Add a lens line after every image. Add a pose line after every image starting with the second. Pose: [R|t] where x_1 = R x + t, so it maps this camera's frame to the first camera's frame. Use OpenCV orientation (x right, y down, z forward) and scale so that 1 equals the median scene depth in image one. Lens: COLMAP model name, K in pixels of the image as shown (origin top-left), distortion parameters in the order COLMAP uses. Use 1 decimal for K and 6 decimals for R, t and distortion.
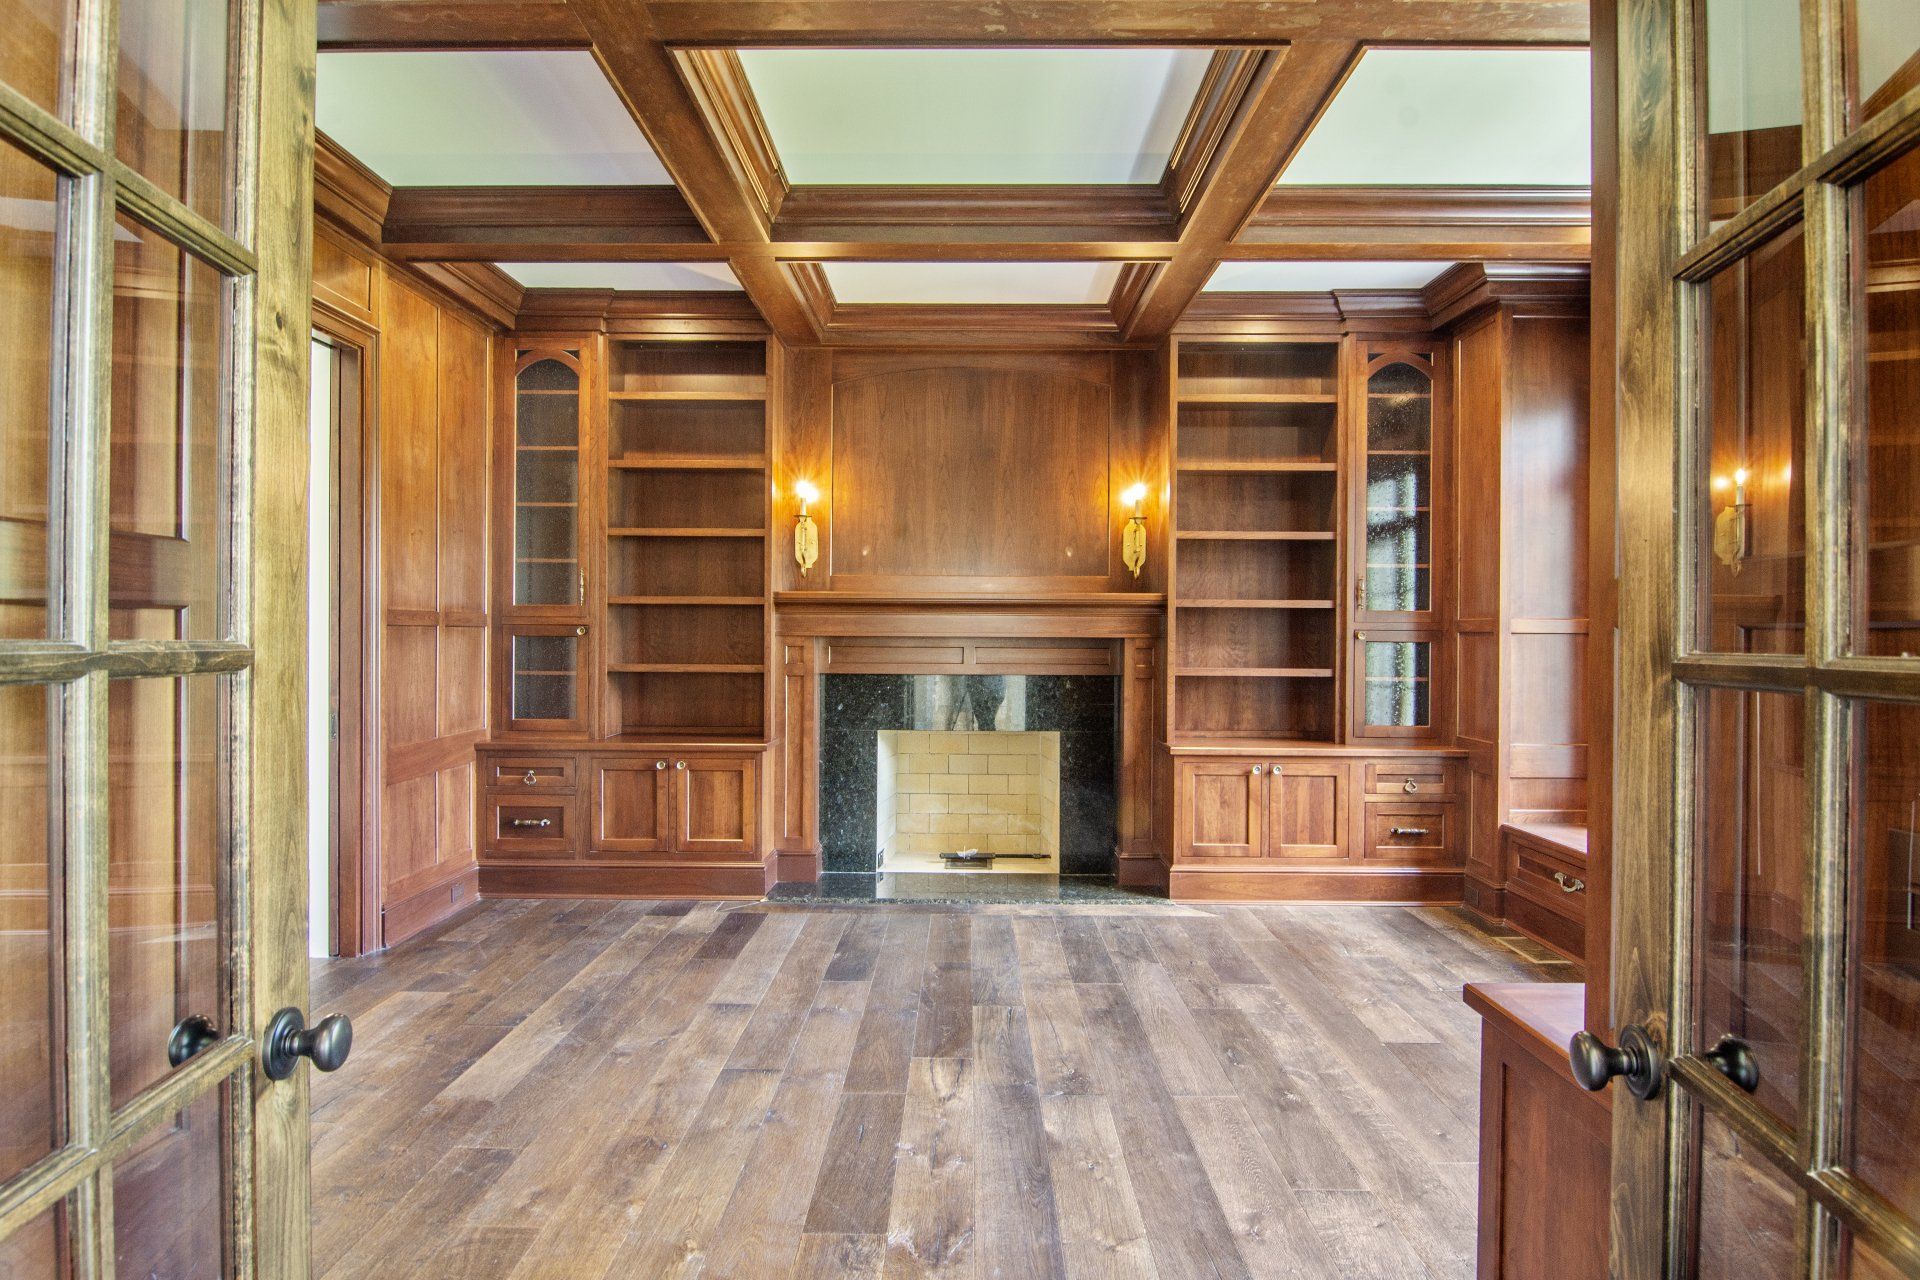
lens RADIAL K [[1052.7, 0, 952.3], [0, 1052.7, 636.7], [0, 0, 1]] dist [-0.001647, -0.008846]
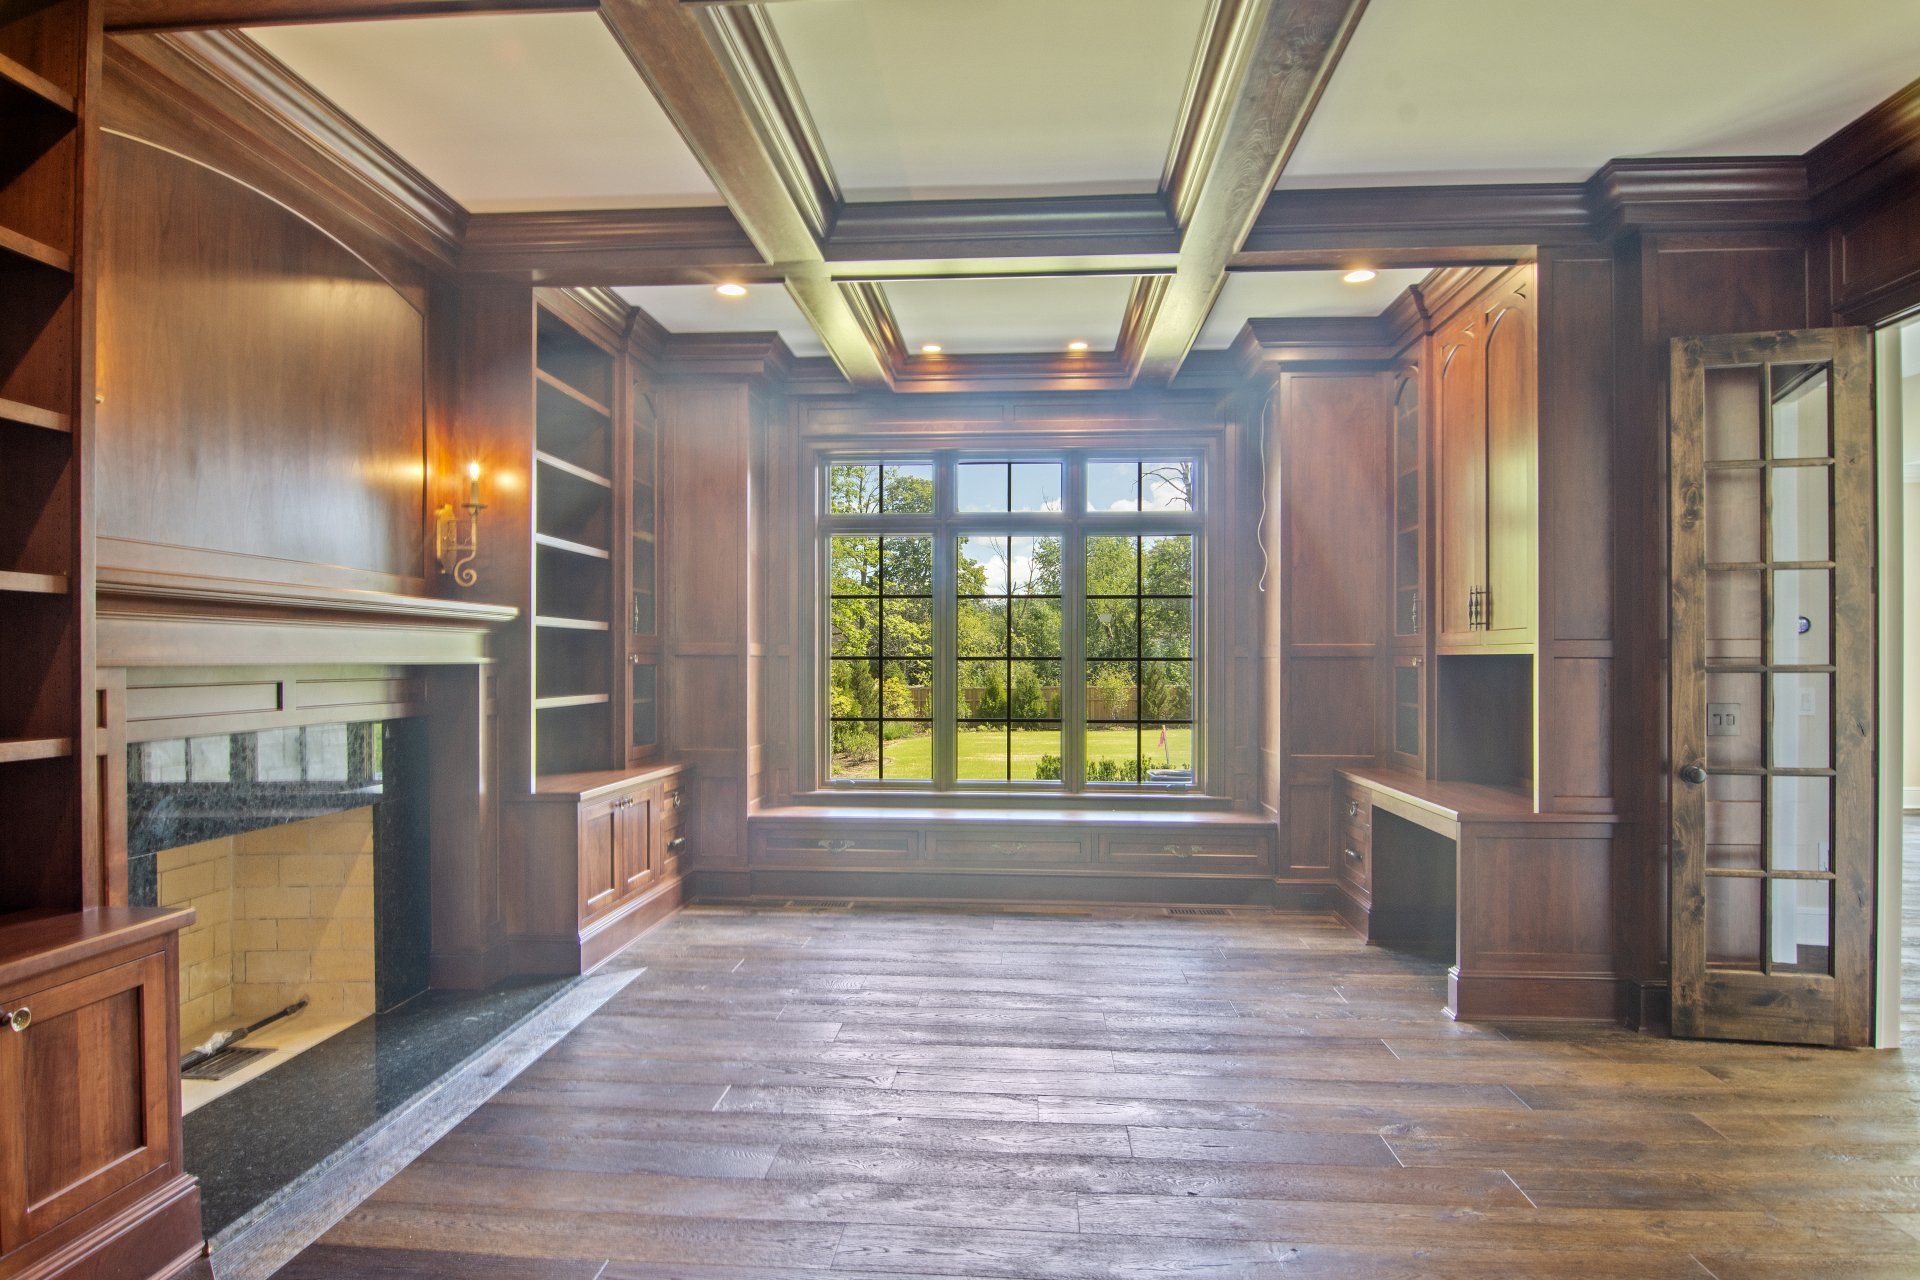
lens RADIAL K [[1052.7, 0, 961.5], [0, 1052.7, 647.7], [0, 0, 1]] dist [-0.001647, -0.008846]
pose [[0.044844, 0.004728, 0.998983, -0.610356], [0.002418, 0.999985, -0.004842, -0.006719], [-0.998991, 0.002632, 0.044831, 0.646680]]
